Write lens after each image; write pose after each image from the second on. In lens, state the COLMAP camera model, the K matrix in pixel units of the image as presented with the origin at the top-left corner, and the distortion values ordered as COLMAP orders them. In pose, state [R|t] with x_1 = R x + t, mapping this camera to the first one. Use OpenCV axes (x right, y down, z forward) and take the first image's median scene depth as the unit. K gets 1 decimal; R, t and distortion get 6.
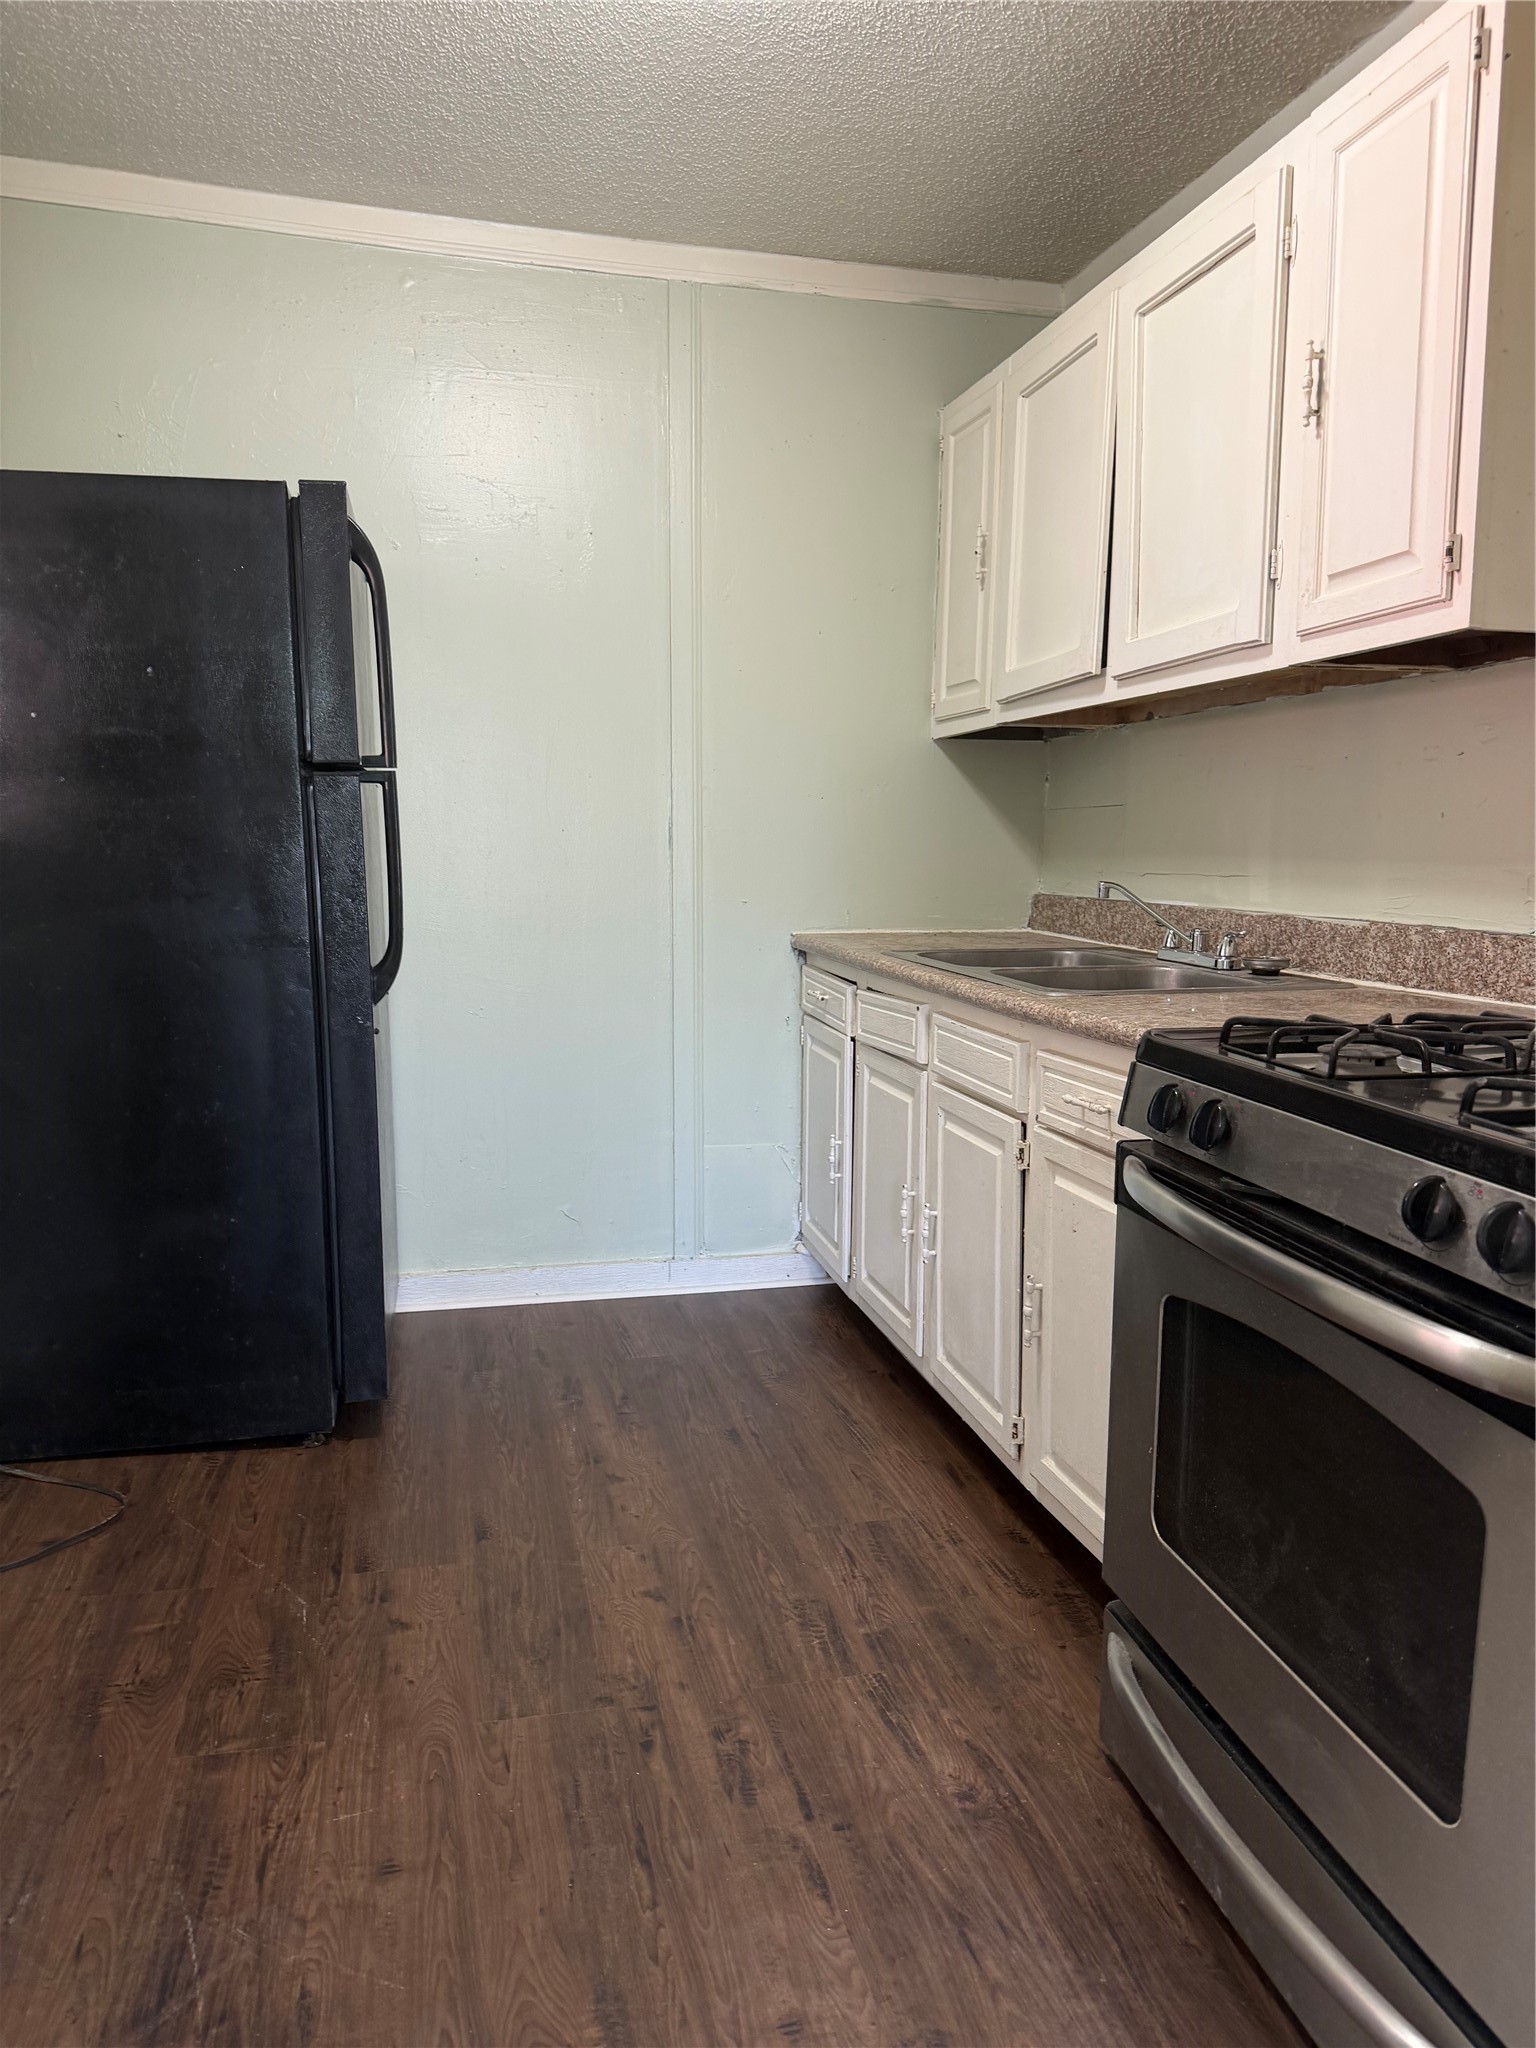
lens RADIAL K [[1427.3, 0, 768.0], [0, 1427.3, 1024.0], [0, 0, 1]] dist [0.124543, -0.127256]
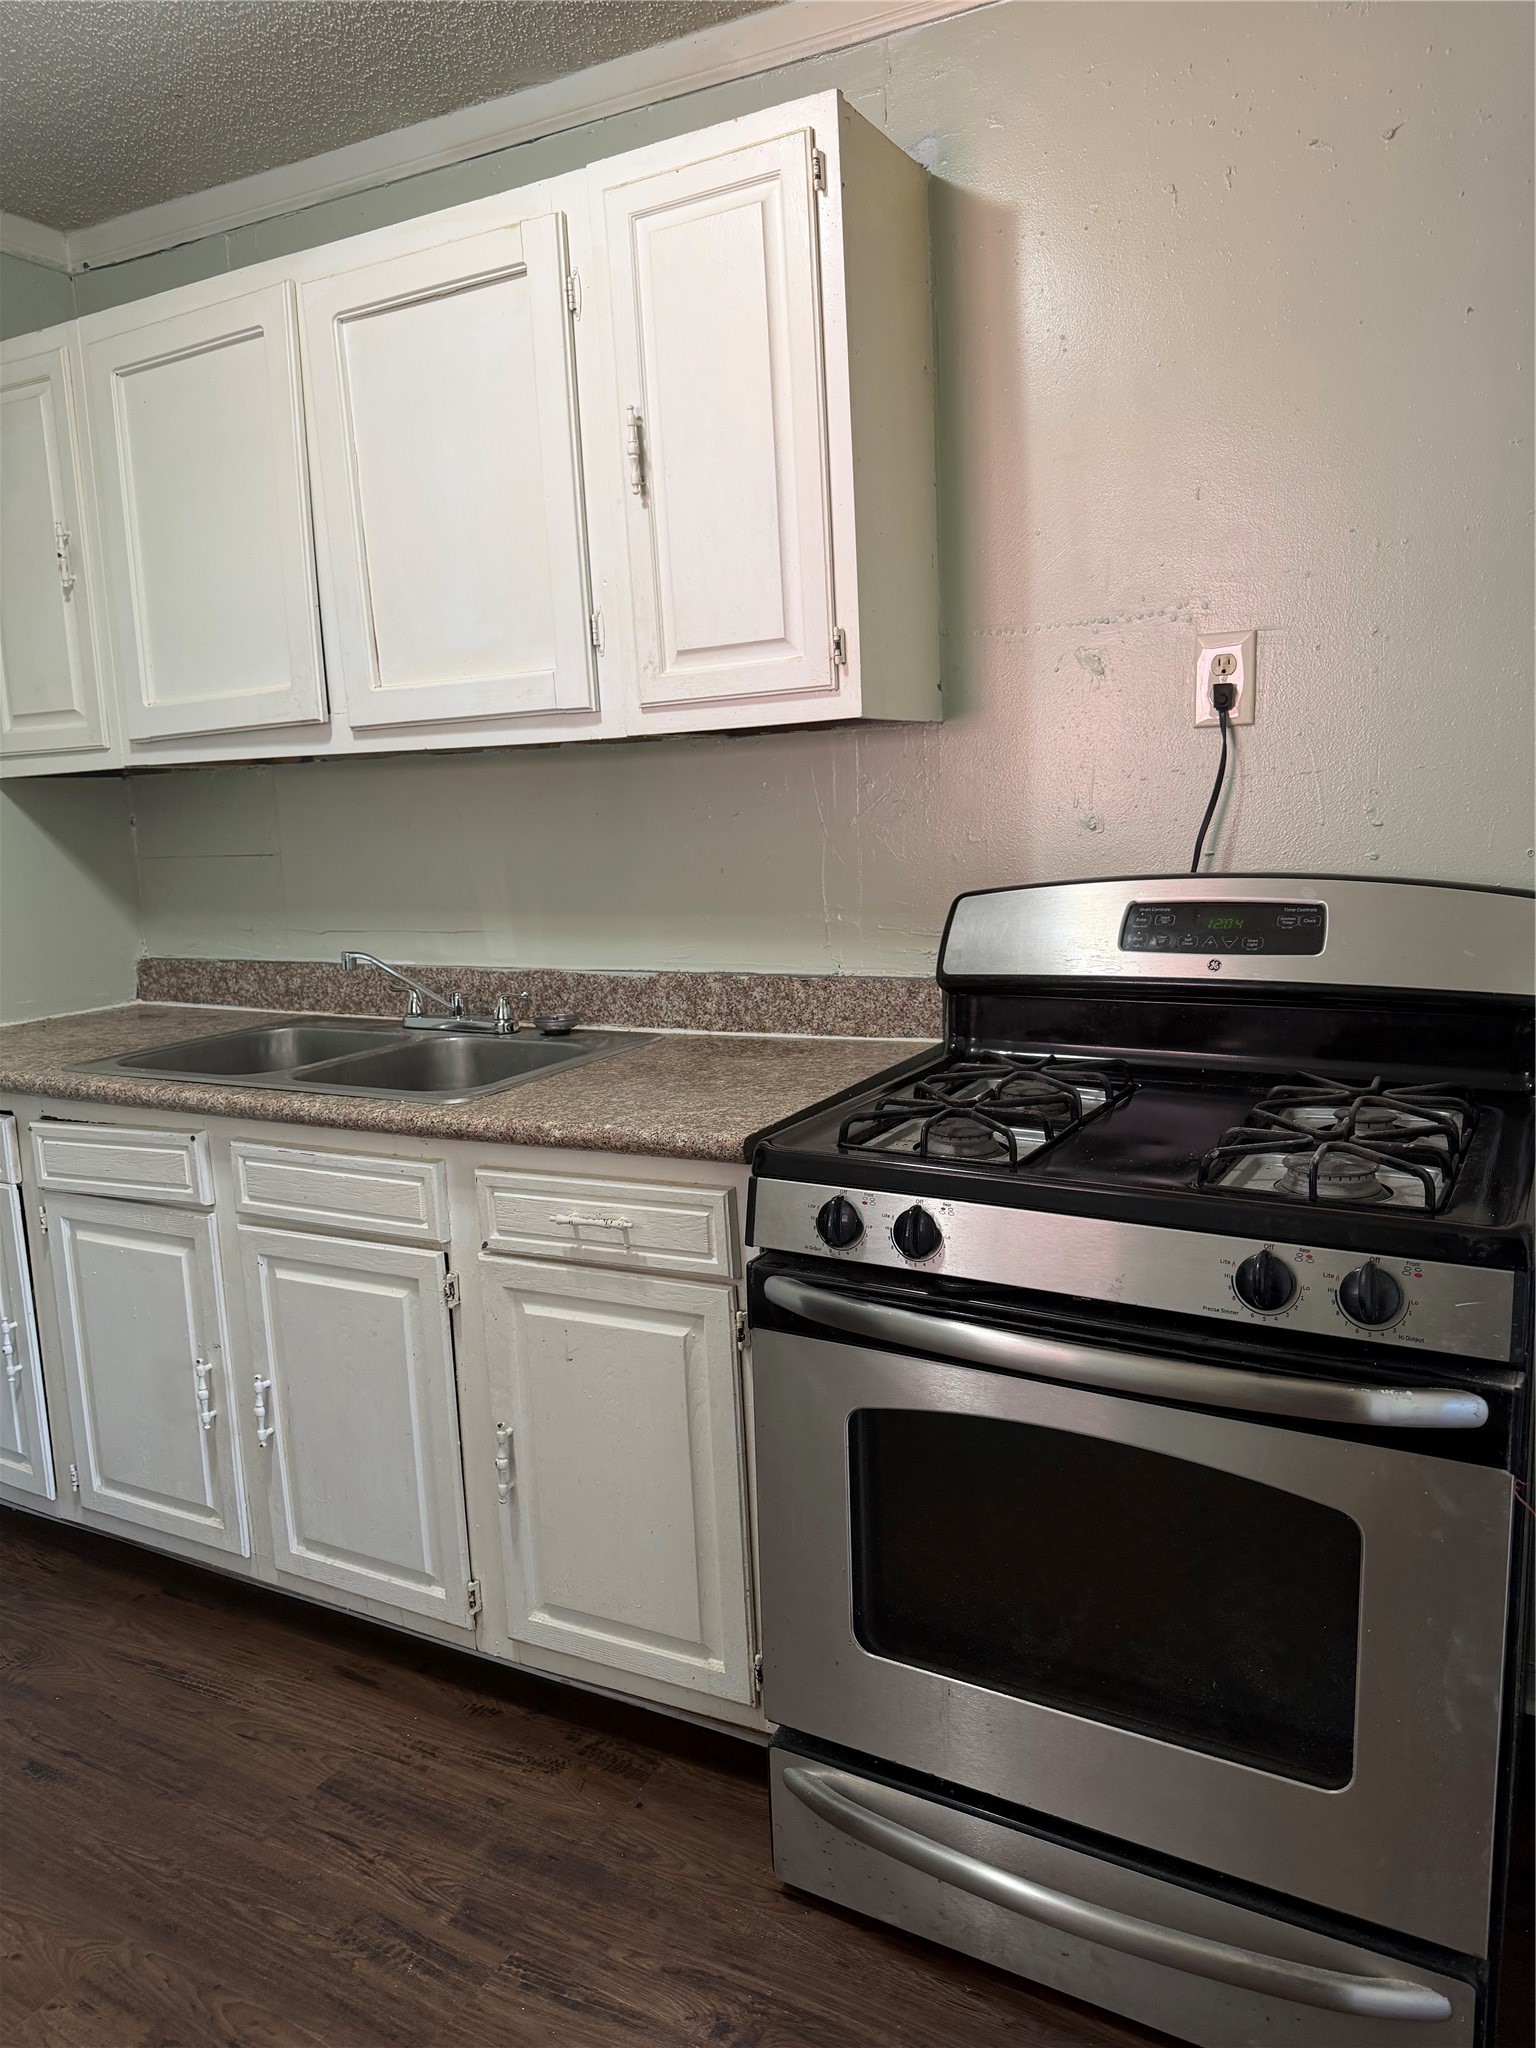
lens RADIAL K [[1464.7, 0, 737.4], [0, 1464.7, 1024.6], [0, 0, 1]] dist [0.074397, -0.045022]
pose [[0.690068, -0.152533, 0.707489, -0.316776], [0.143413, 0.986974, 0.072908, -0.109793], [-0.709394, 0.051152, 0.702954, 0.244432]]
